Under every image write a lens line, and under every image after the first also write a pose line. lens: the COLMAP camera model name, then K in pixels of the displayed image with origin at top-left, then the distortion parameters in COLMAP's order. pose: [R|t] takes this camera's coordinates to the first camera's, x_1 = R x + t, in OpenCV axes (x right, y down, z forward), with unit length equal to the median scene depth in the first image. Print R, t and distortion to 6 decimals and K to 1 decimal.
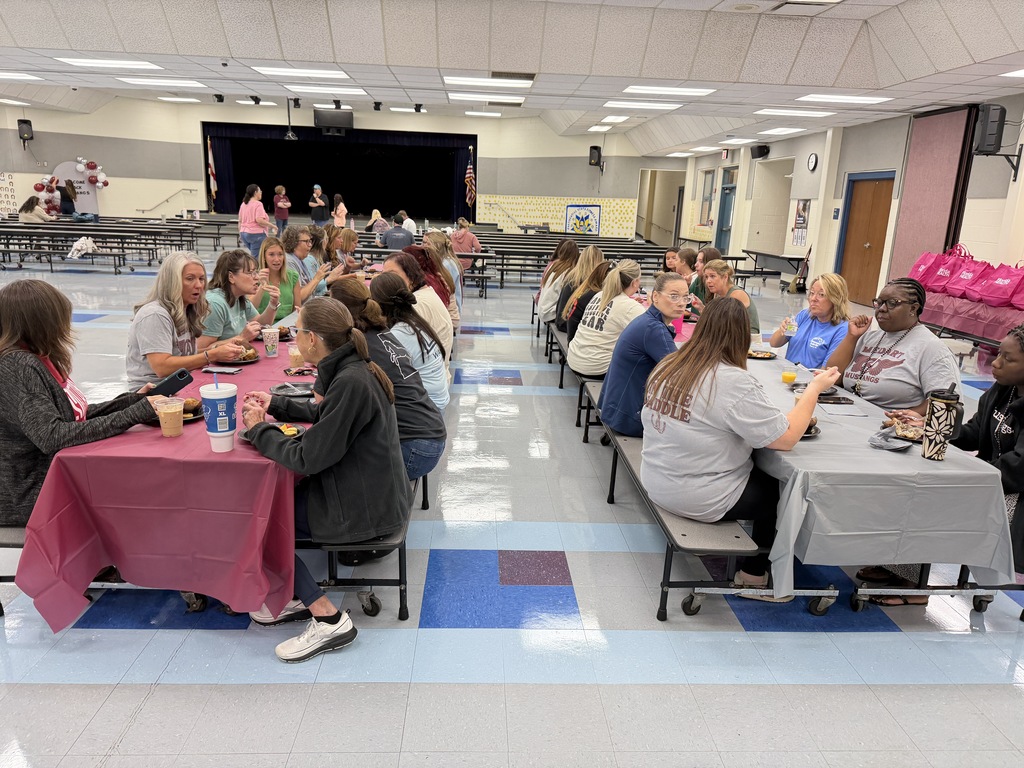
lens RADIAL K [[719.3, 0, 512.7], [0, 719.3, 384.5], [0, 0, 1]] dist [0.003843, -0.016986]
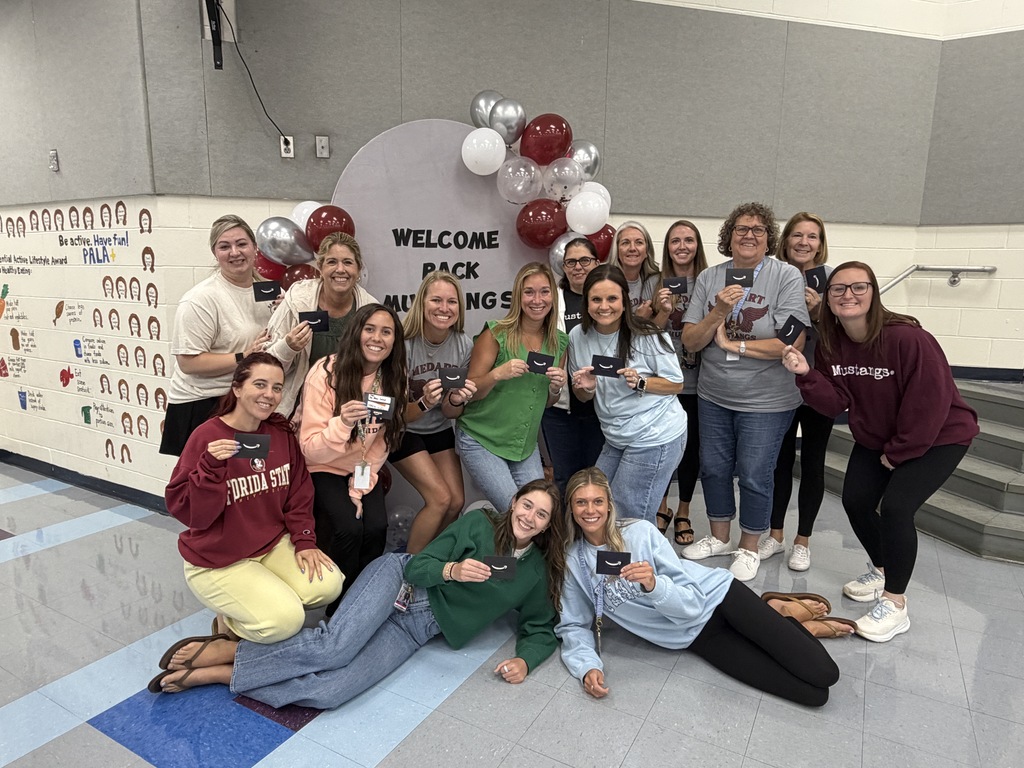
lens RADIAL K [[649.3, 0, 515.3], [0, 649.3, 392.9], [0, 0, 1]] dist [-0.033702, 0.021782]
pose [[0.841313, 0.076819, -0.535062, -0.509807], [-0.116595, 0.992339, -0.040861, -0.240845], [0.527824, 0.096762, 0.843824, 0.880062]]
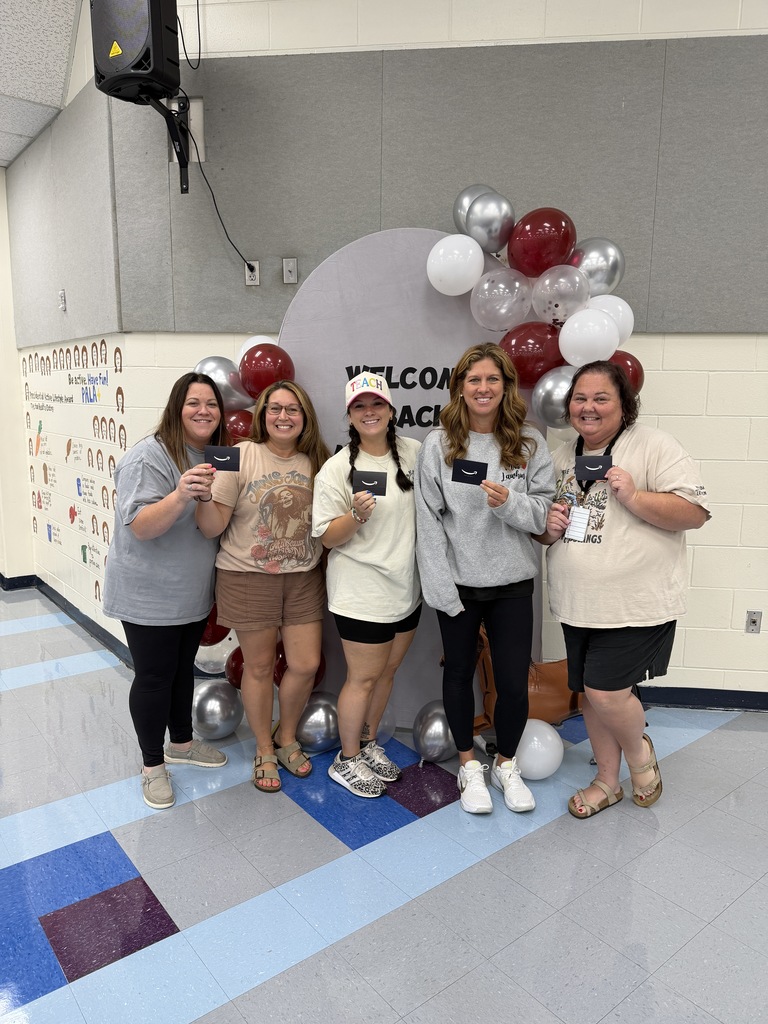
lens RADIAL K [[719.3, 0, 379.1], [0, 719.3, 509.5], [0, 0, 1]] dist [0.003843, -0.016986]
pose [[0.577540, 0.105031, -0.809578, -0.499206], [-0.187340, 0.982275, -0.006210, -0.254706], [0.794576, 0.155253, 0.586980, 0.916446]]
